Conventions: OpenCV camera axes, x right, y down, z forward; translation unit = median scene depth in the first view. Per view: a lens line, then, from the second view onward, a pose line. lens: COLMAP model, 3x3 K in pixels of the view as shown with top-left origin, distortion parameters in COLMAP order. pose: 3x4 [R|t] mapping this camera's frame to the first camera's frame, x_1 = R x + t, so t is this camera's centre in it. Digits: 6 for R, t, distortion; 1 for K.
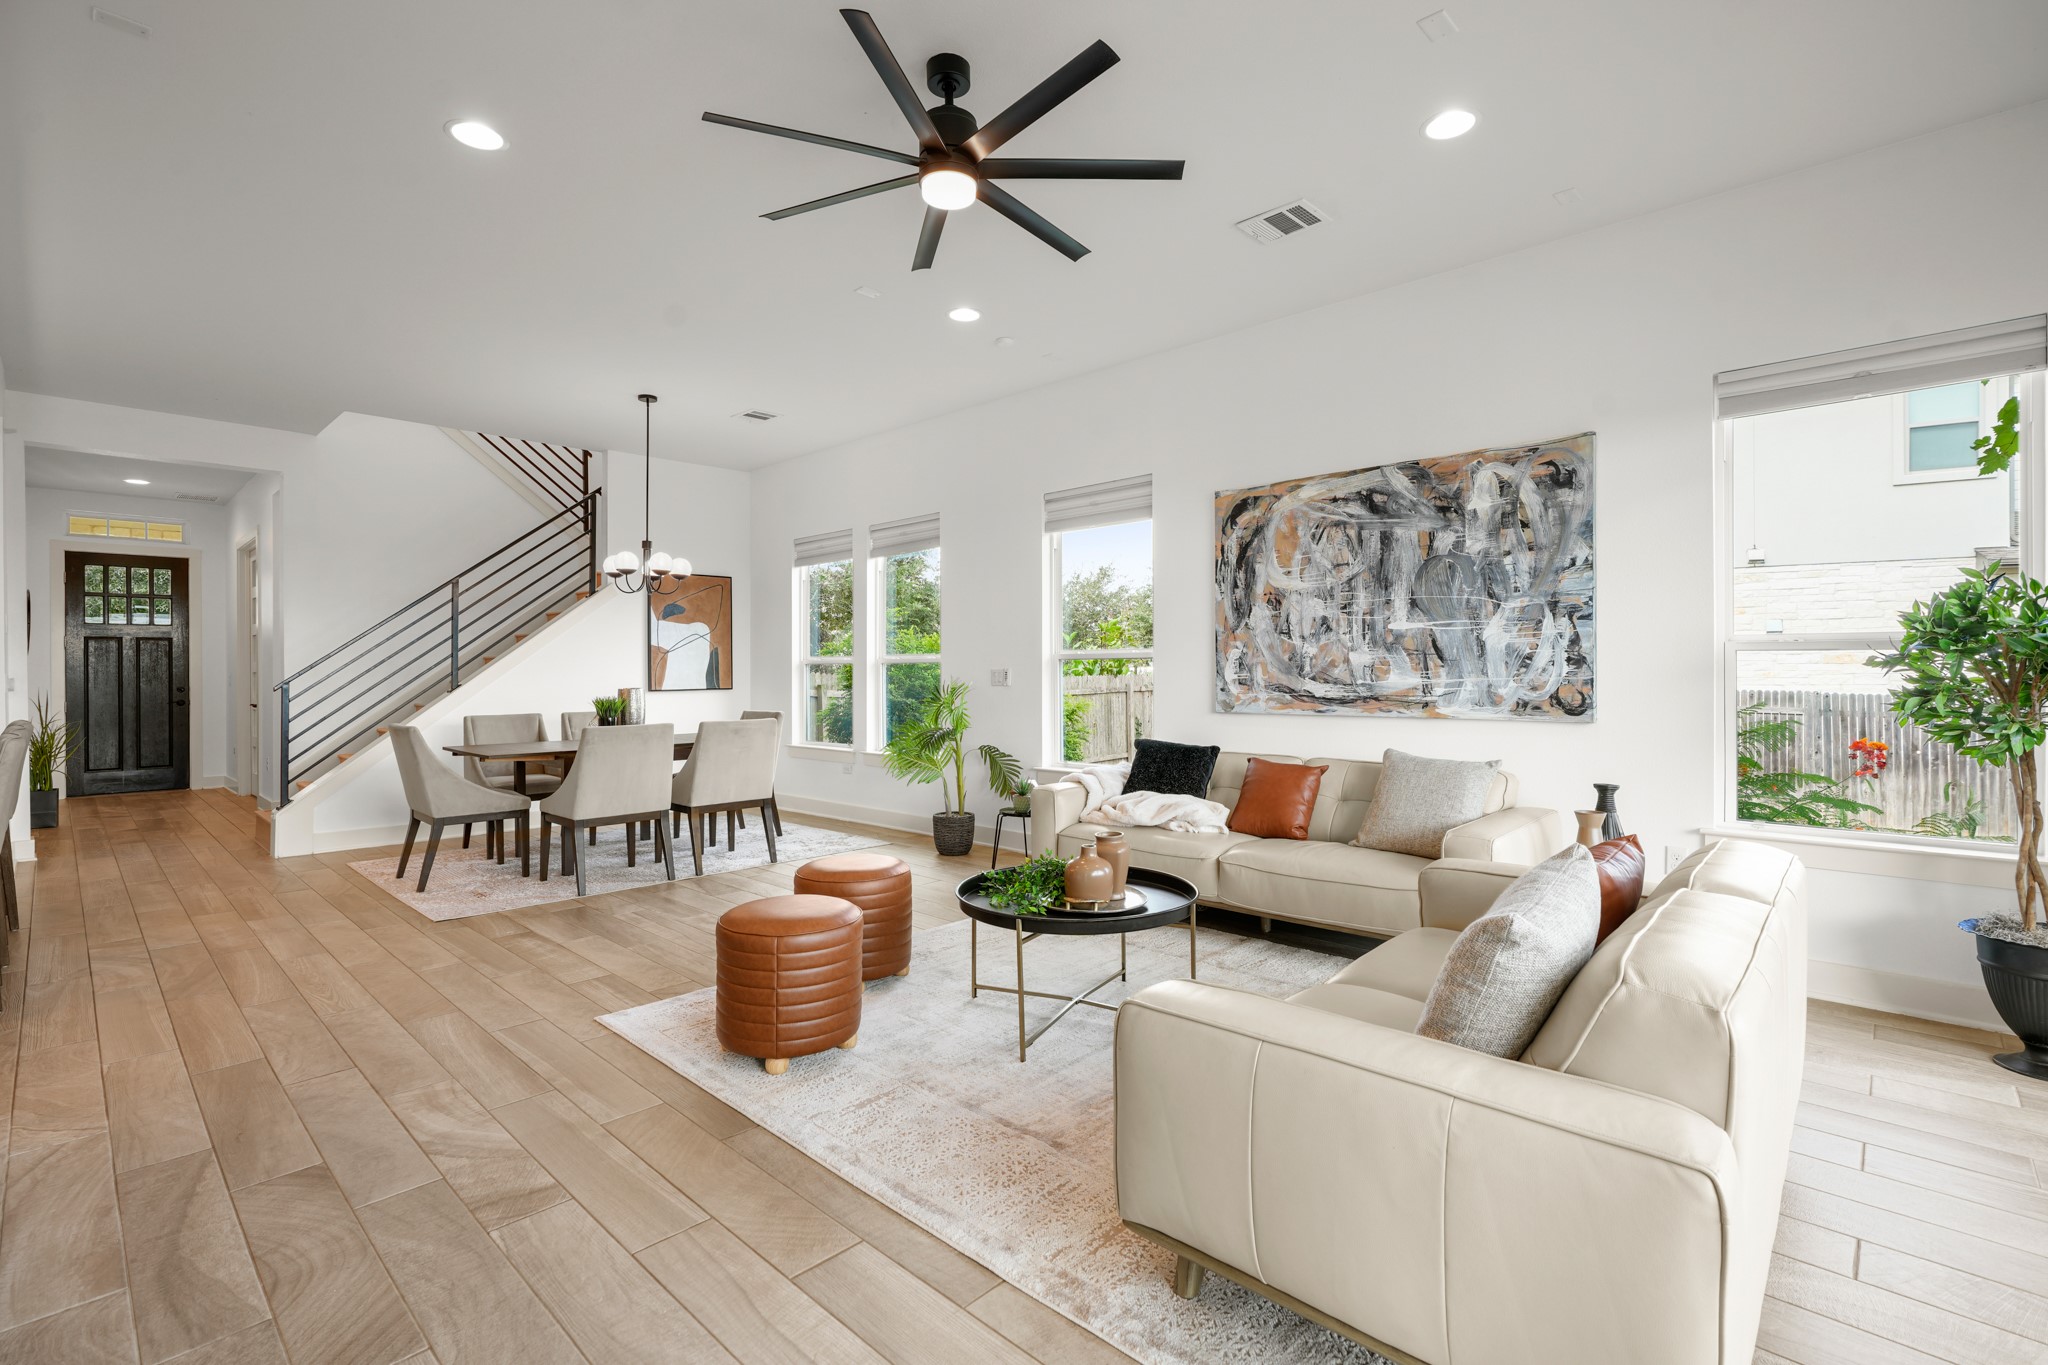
lens RADIAL K [[928.9, 0, 1033.3], [0, 928.9, 676.6], [0, 0, 1]] dist [-0.002588, 0.000405]
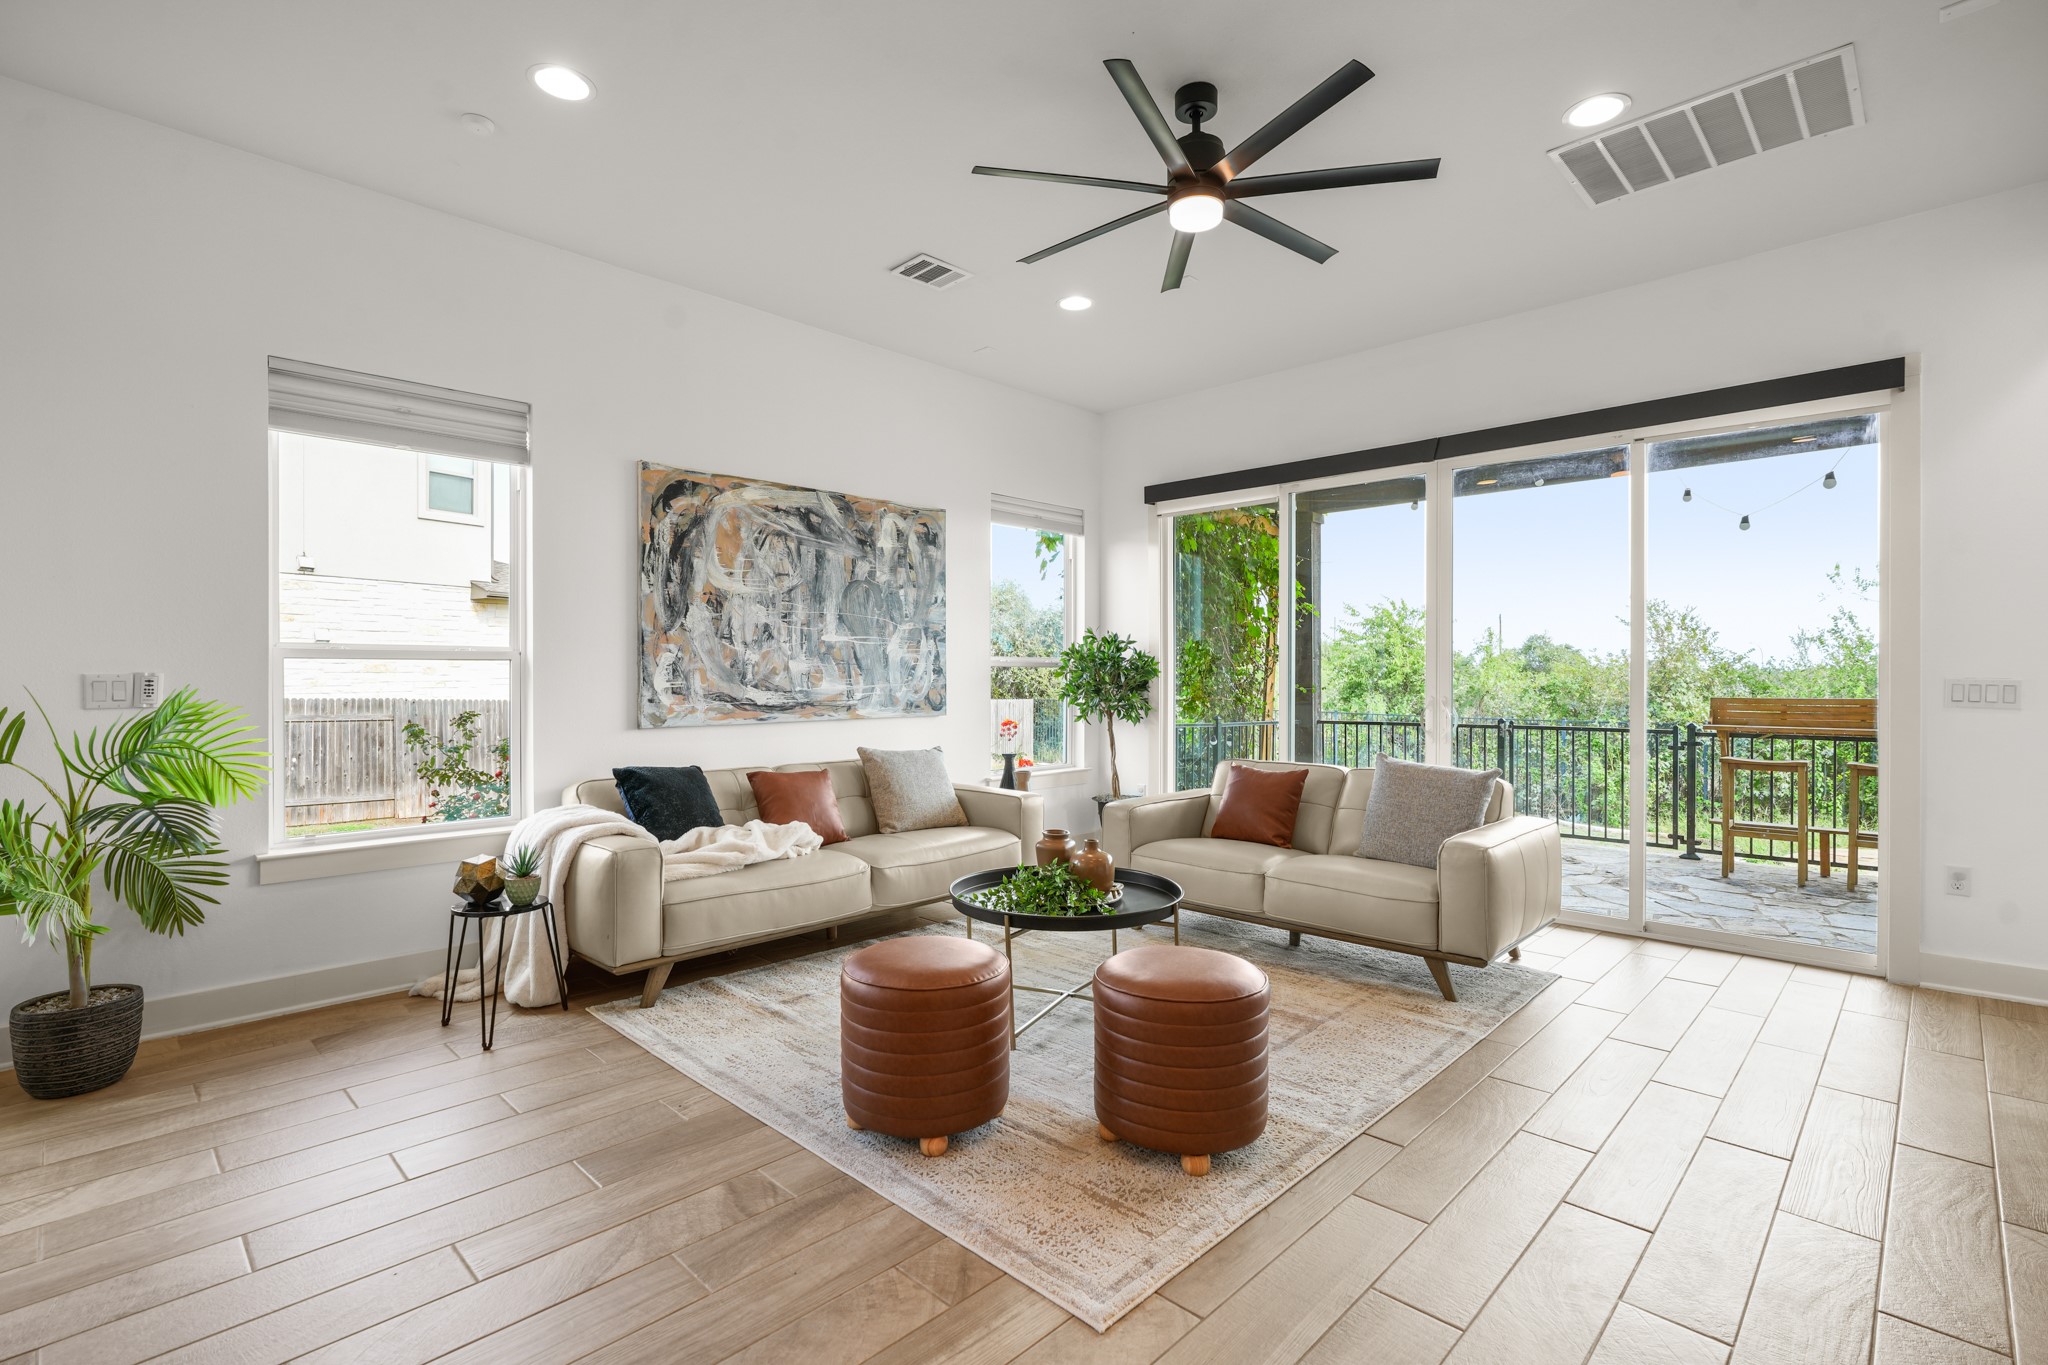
lens RADIAL K [[928.9, 0, 1034.5], [0, 928.9, 680.8], [0, 0, 1]] dist [-0.002588, 0.000405]
pose [[0.026801, -0.001373, 0.999640, -0.687481], [0.006222, 0.999980, 0.001207, -0.003080], [-0.999621, 0.006187, 0.026809, 0.699856]]
